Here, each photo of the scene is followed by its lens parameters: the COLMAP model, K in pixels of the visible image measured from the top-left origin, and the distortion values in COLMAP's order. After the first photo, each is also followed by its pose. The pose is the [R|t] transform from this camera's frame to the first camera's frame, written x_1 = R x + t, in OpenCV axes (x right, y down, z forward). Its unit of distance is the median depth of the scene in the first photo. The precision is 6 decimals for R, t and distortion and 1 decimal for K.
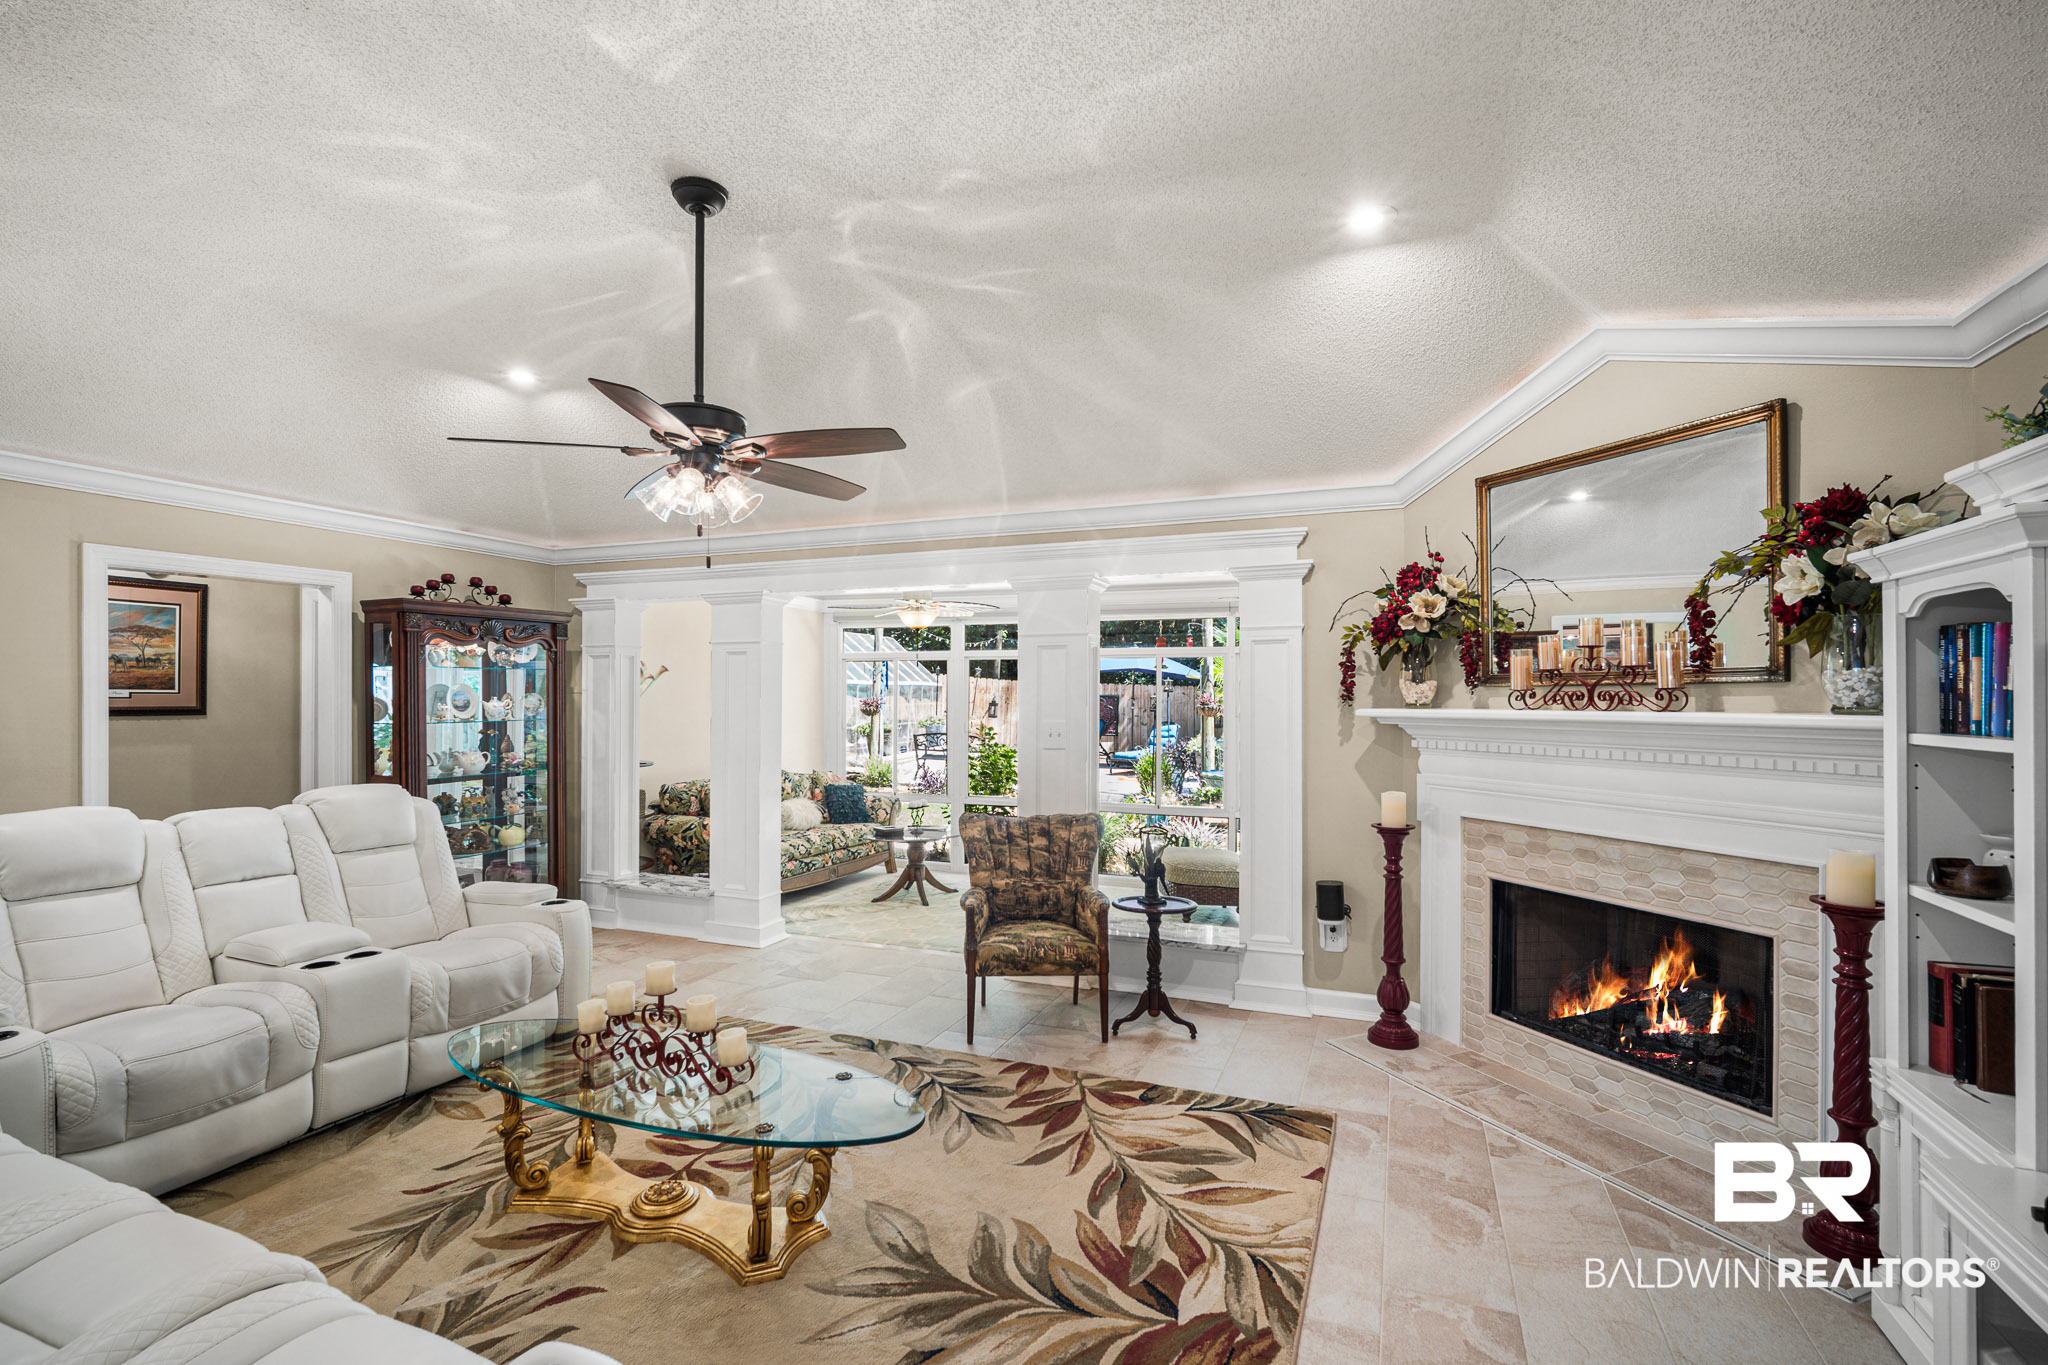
lens RADIAL K [[939.4, 0, 1018.0], [0, 939.4, 715.8], [0, 0, 1]] dist [-0.000795, 0.000321]
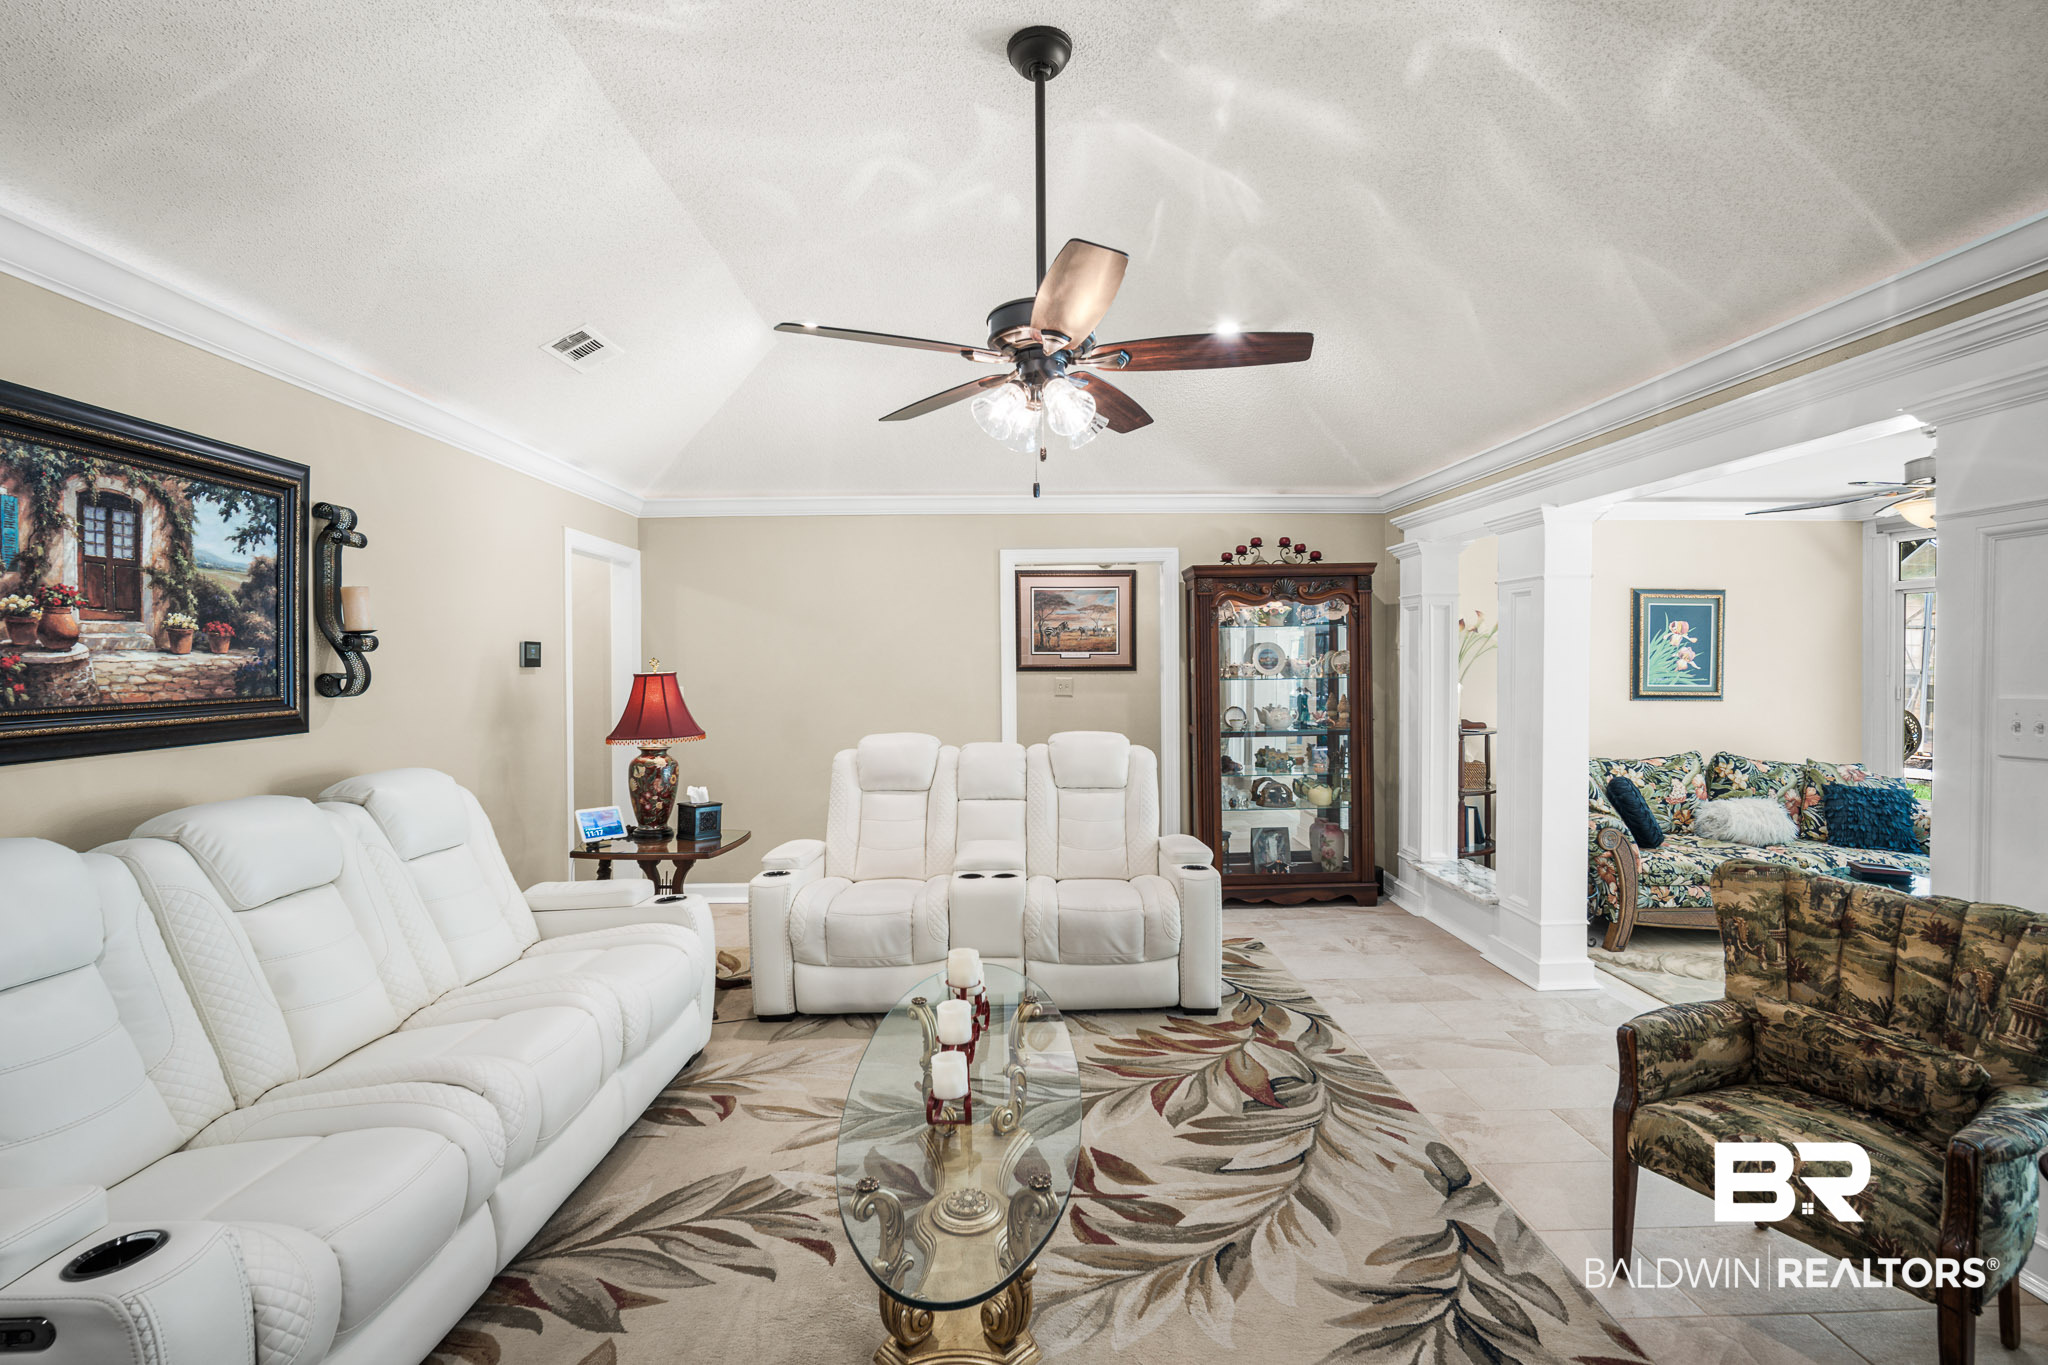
lens RADIAL K [[908.0, 0, 1024.0], [0, 908.0, 682.5], [0, 0, 1]] dist [-0.002004, 0.000275]
pose [[0.410737, 0.018087, -0.911574, 0.249805], [-0.008869, 0.999835, 0.015842, -0.003849], [0.911711, 0.001577, 0.410830, 0.406992]]
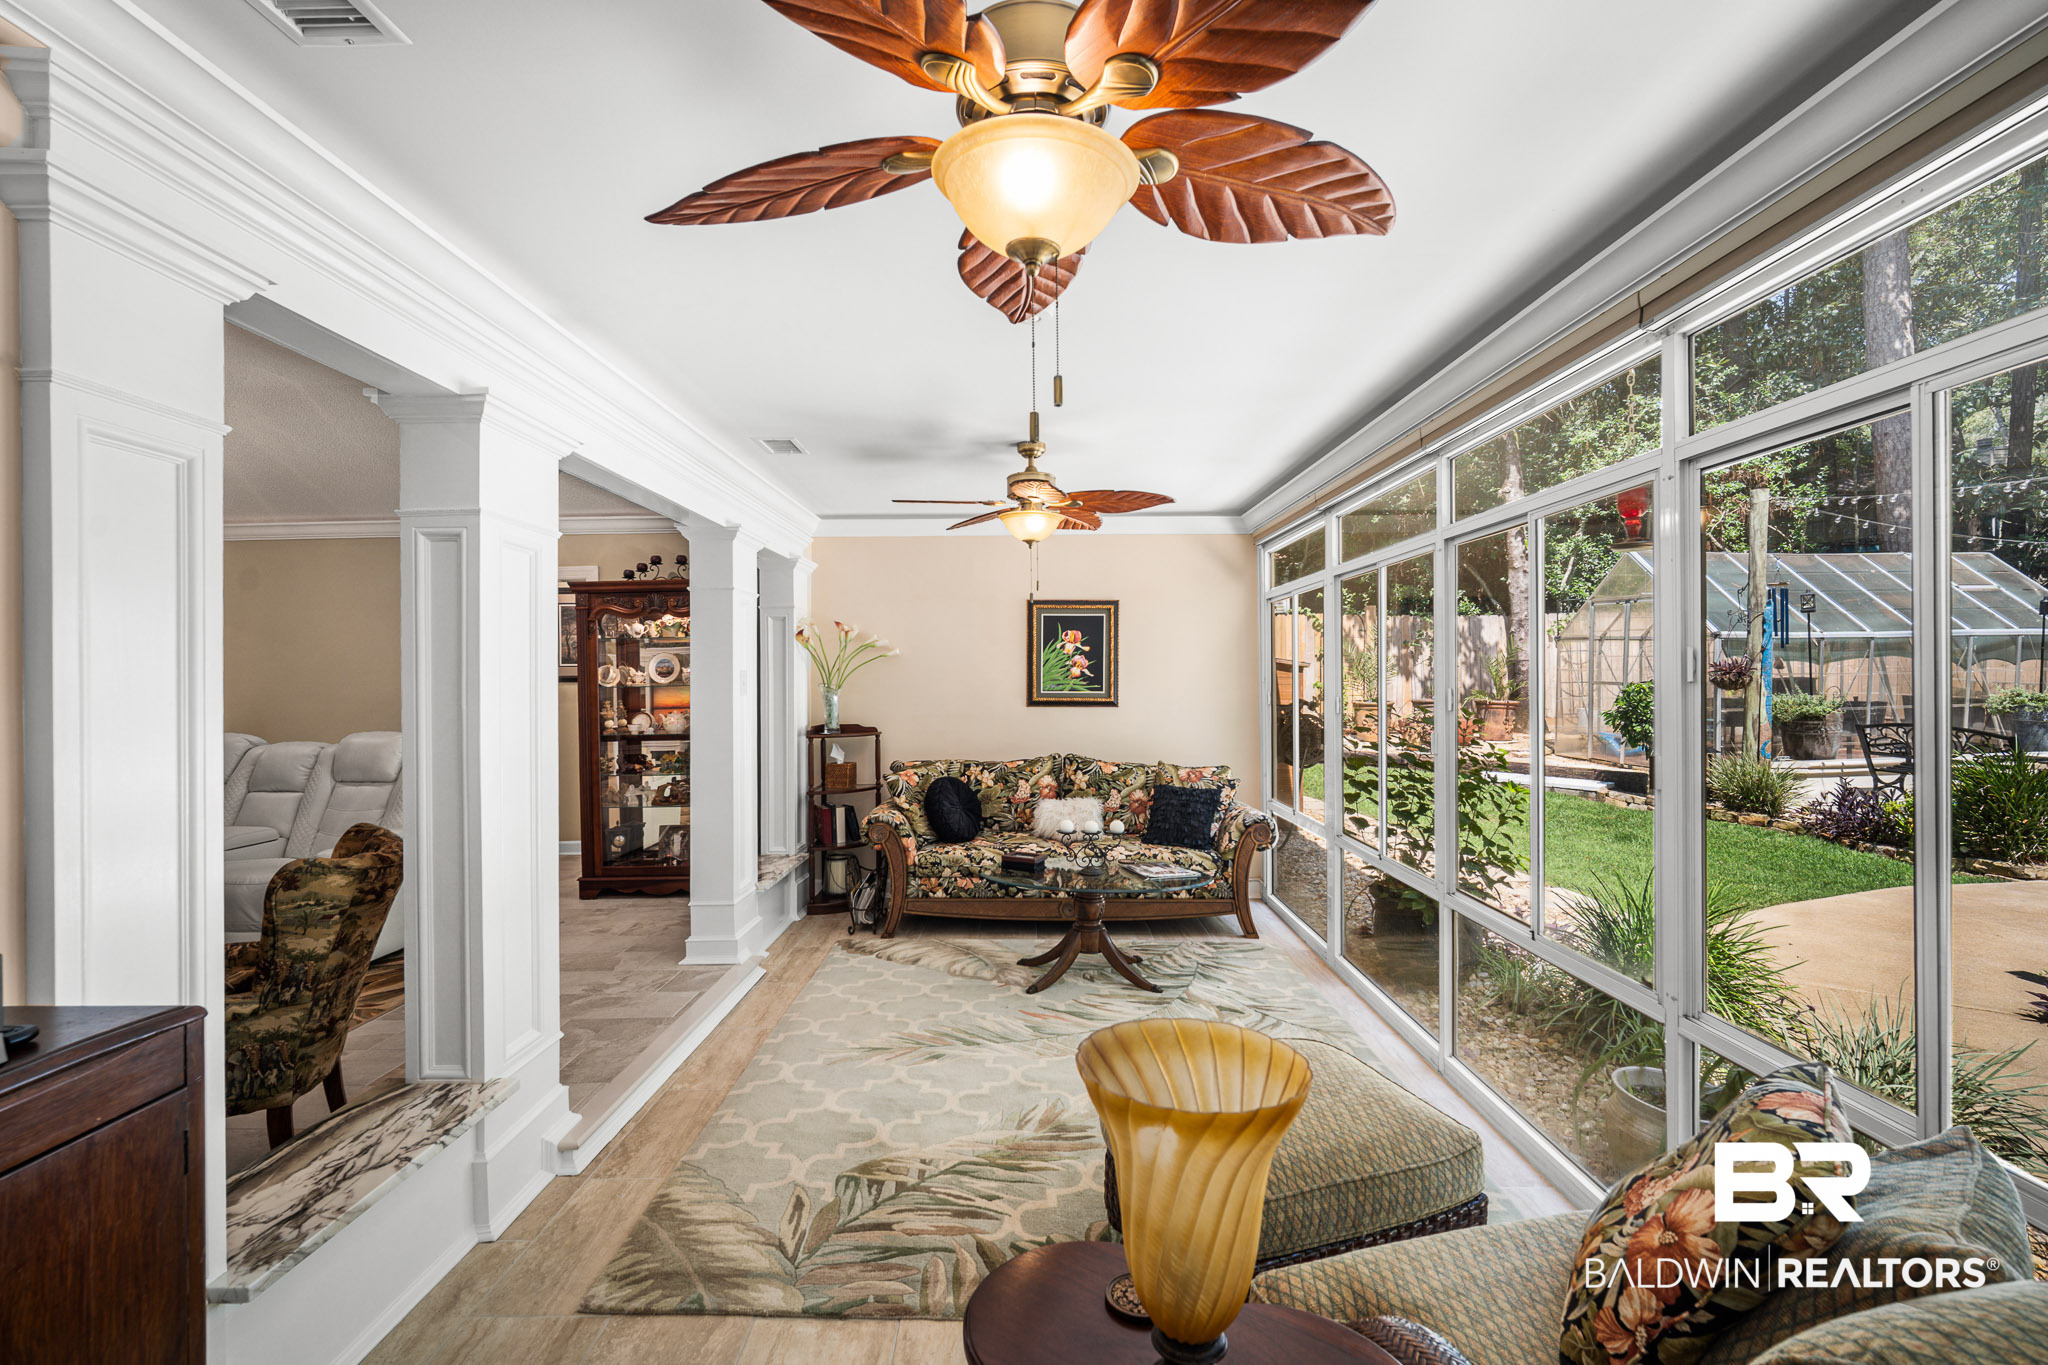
lens RADIAL K [[940.7, 0, 1024.0], [0, 940.7, 682.5], [0, 0, 1]] dist [-0.001611, -0.000022]
pose [[0.363872, -0.001477, -0.931448, 0.717326], [-0.006166, 0.999973, -0.003994, 0.004164], [0.931429, 0.007197, 0.363853, 1.174004]]
